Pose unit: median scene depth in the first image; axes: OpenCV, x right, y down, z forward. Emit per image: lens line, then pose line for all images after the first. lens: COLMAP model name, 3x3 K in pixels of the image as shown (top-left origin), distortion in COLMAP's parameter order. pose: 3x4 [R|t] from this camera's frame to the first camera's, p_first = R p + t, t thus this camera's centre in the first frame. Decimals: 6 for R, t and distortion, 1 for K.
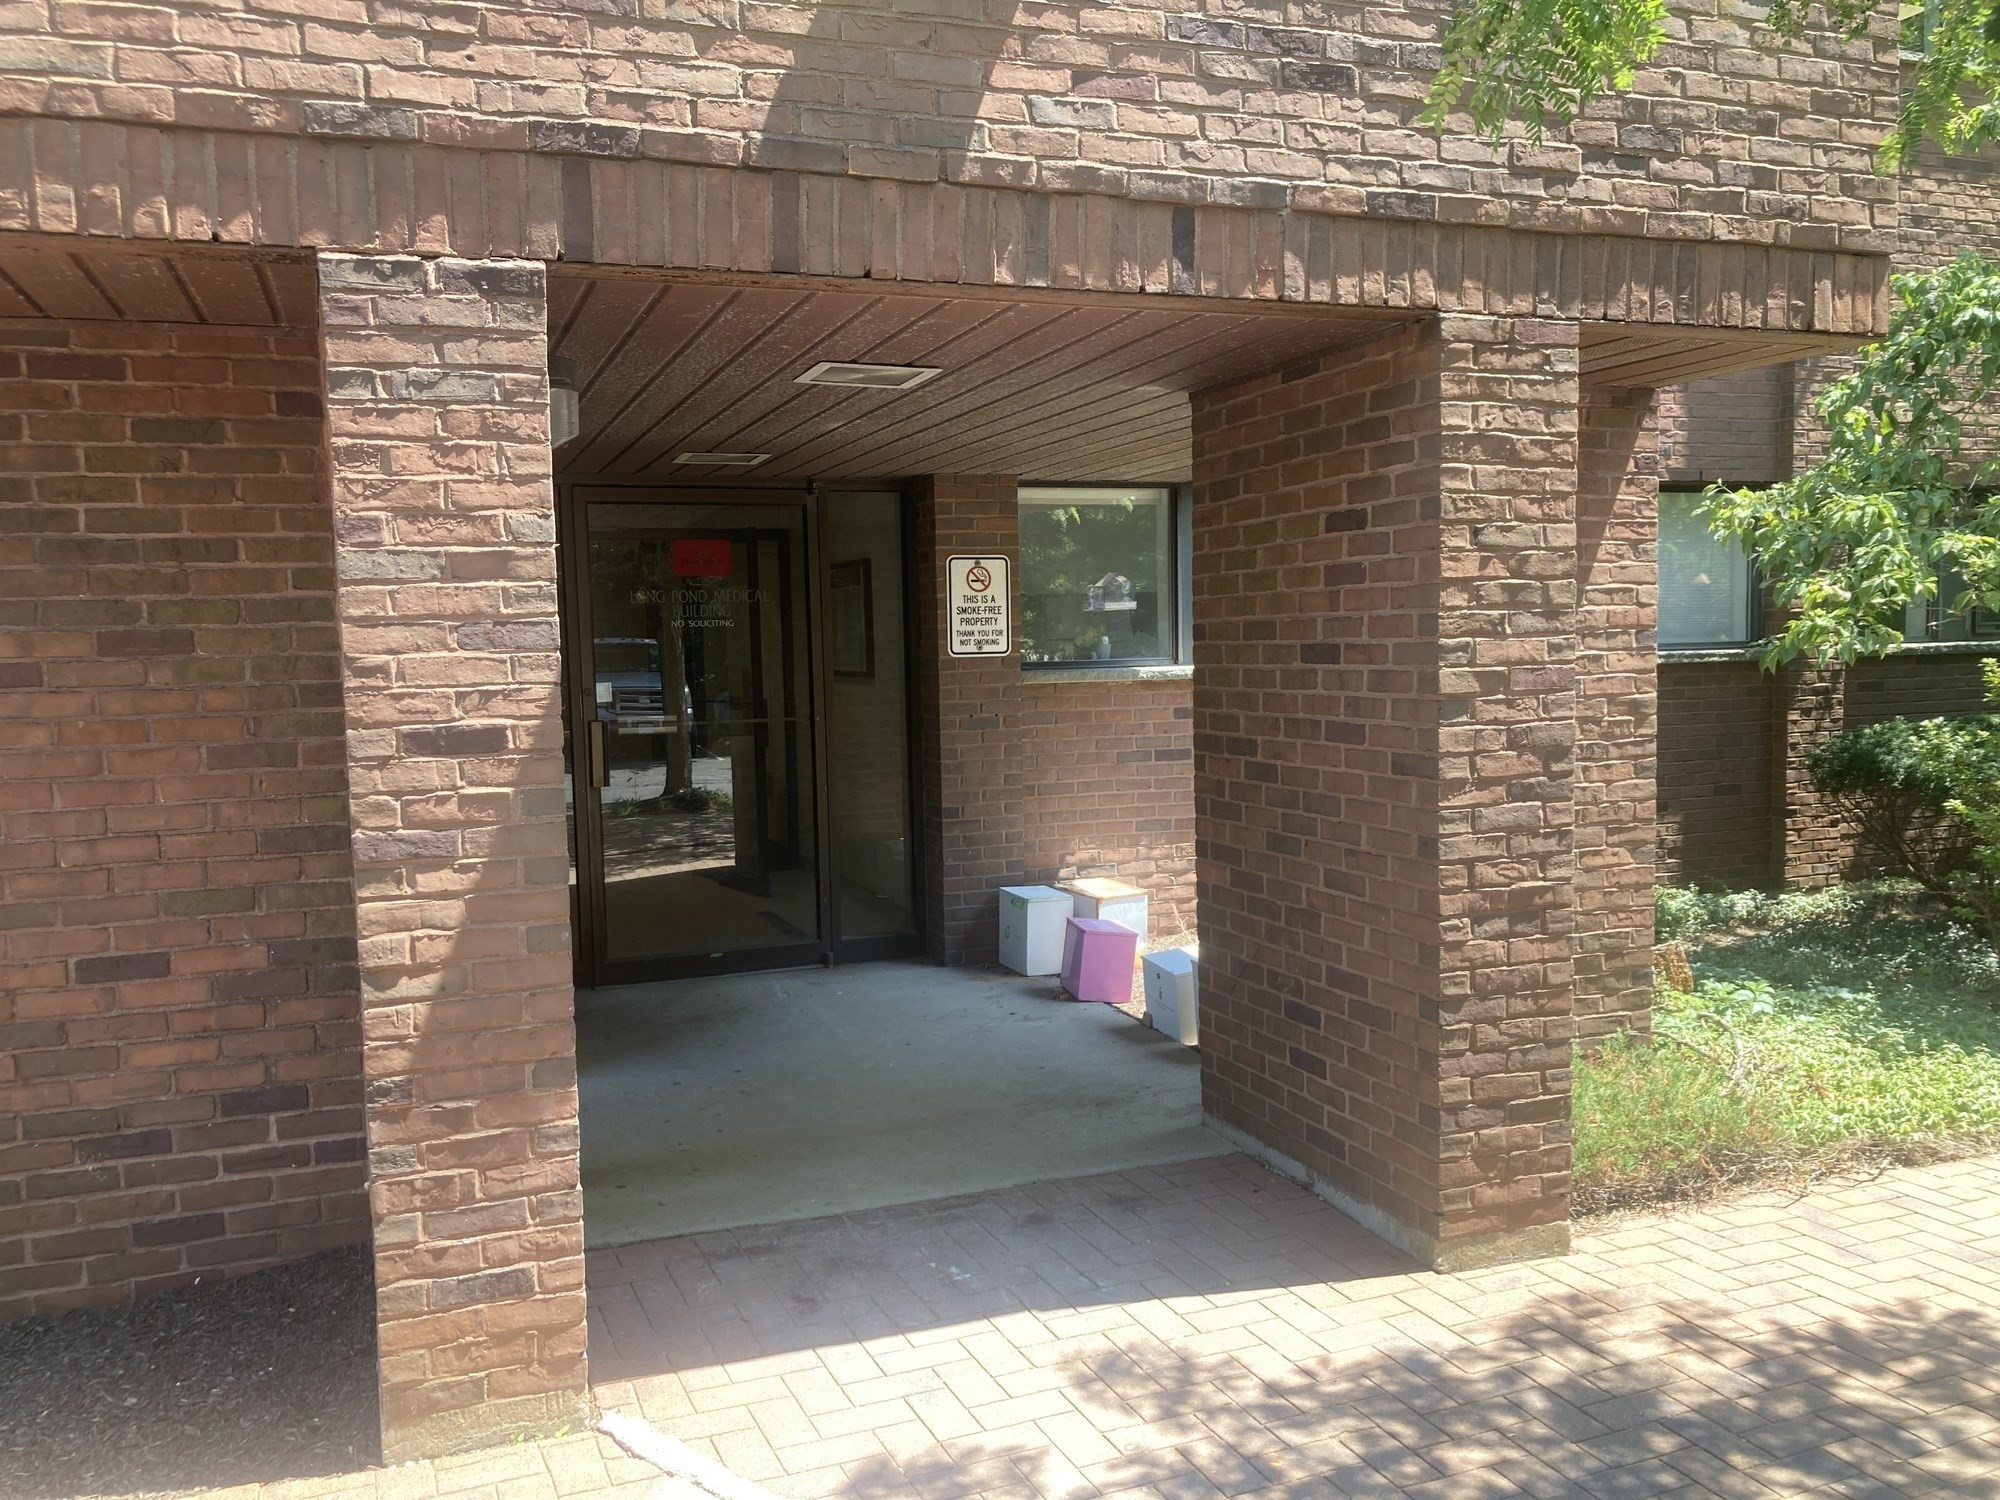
lens RADIAL K [[1638.1, 0, 913.2], [0, 1638.1, 759.2], [0, 0, 1]] dist [0.060118, -0.083418]
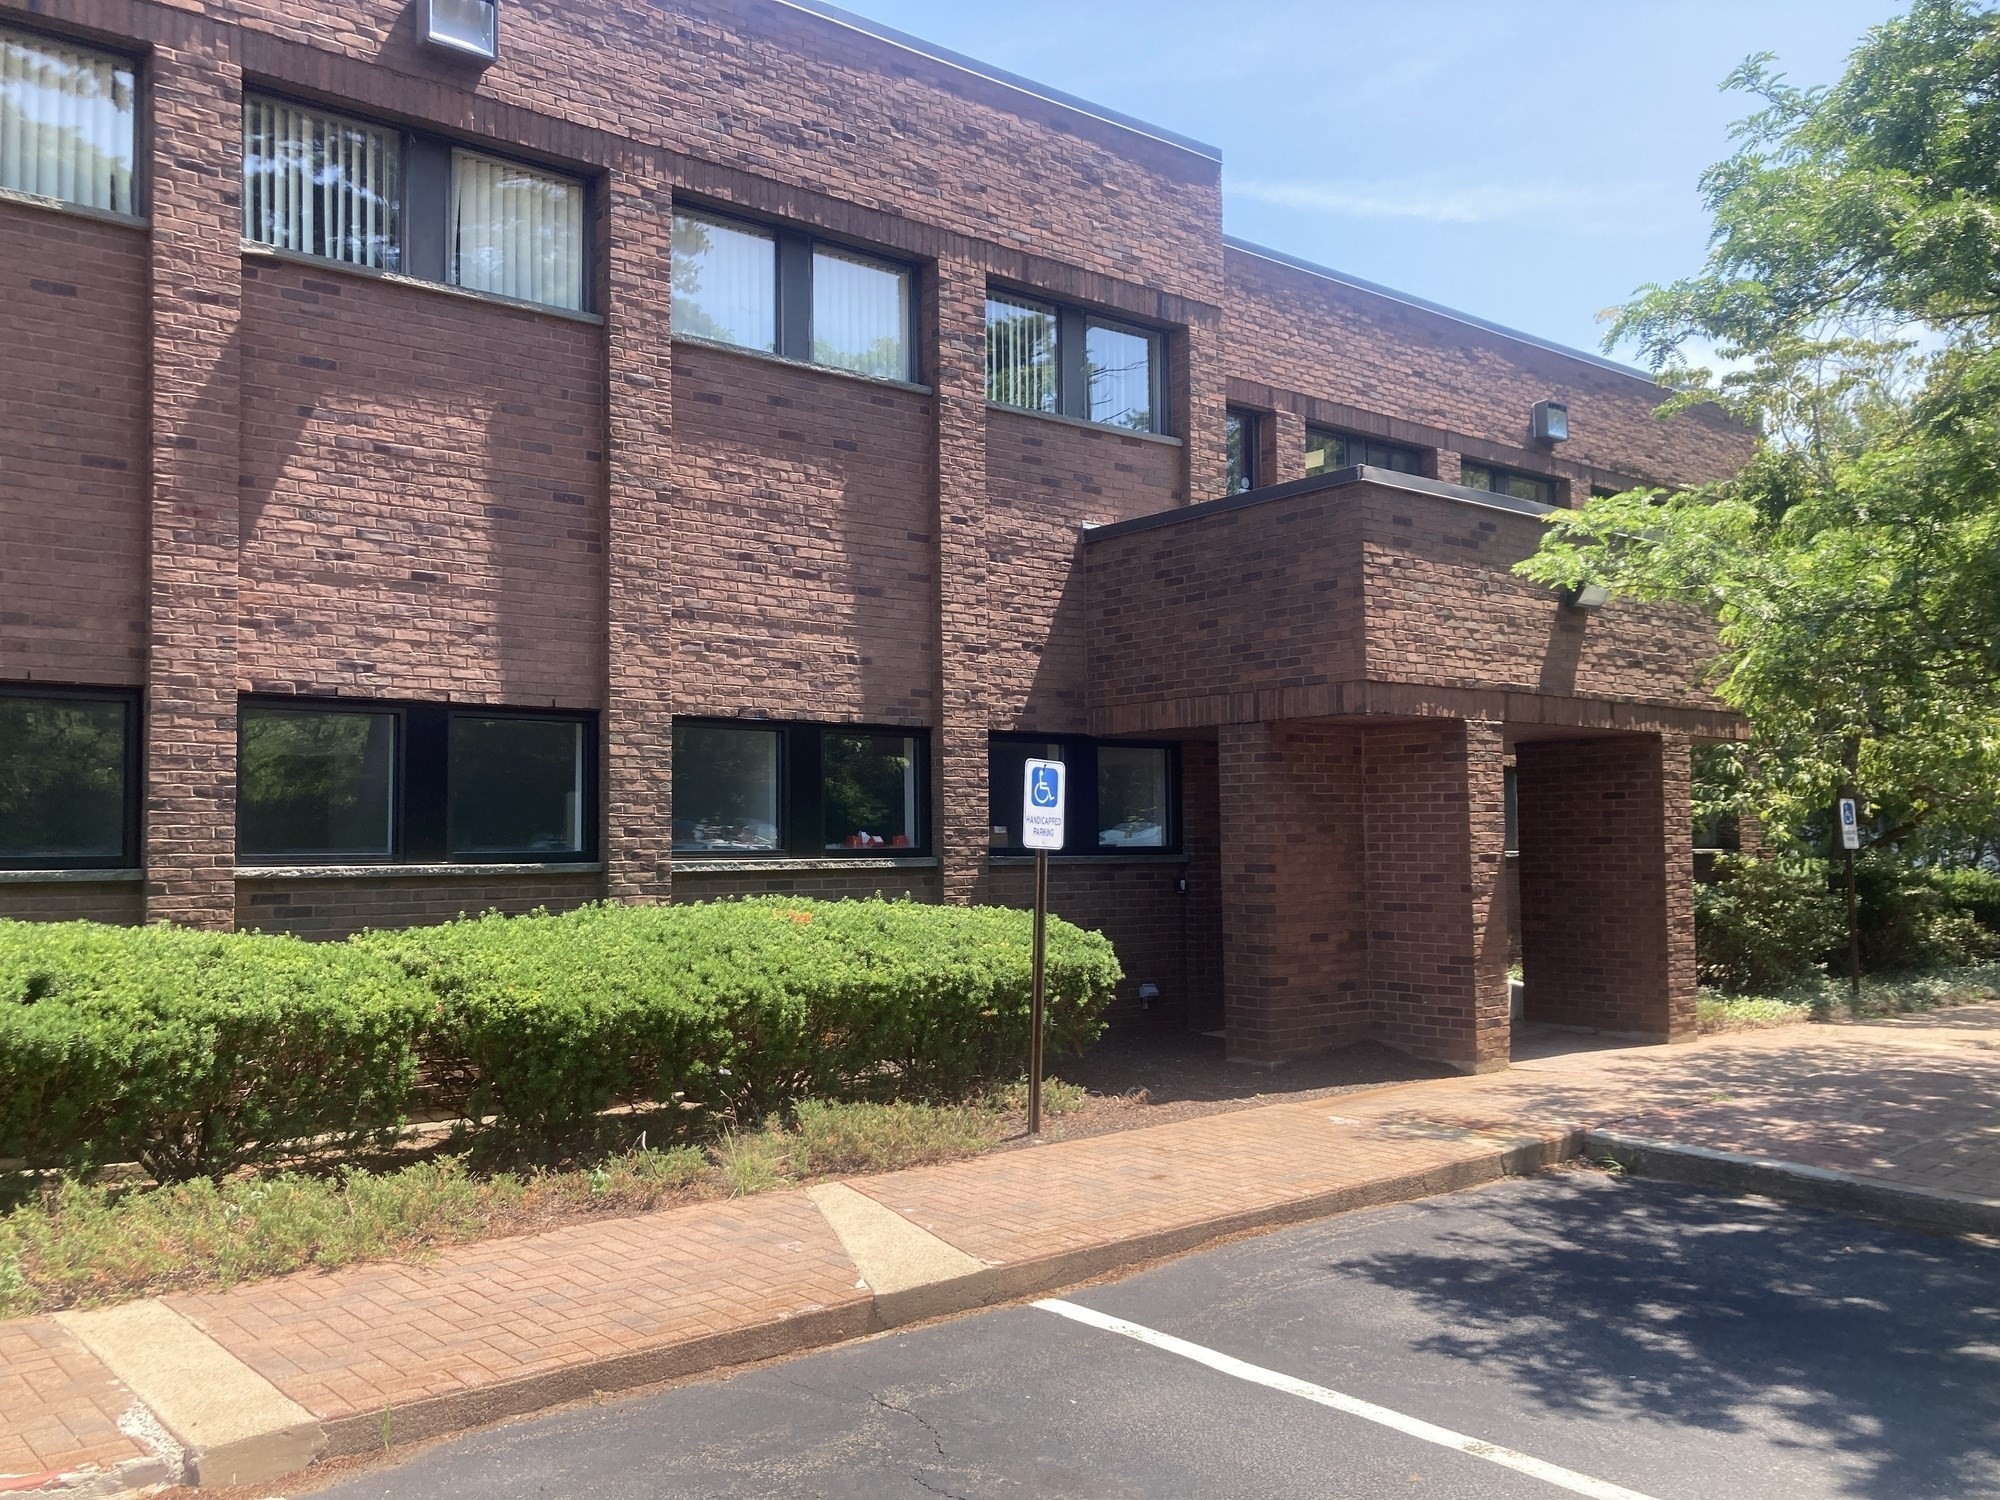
lens RADIAL K [[1638.1, 0, 913.2], [0, 1638.1, 759.2], [0, 0, 1]] dist [0.060118, -0.083418]
pose [[0.950272, 0.032121, 0.309762, -2.141615], [0.008600, 0.991581, -0.129205, 0.187829], [-0.311304, 0.125444, 0.941995, -1.630138]]
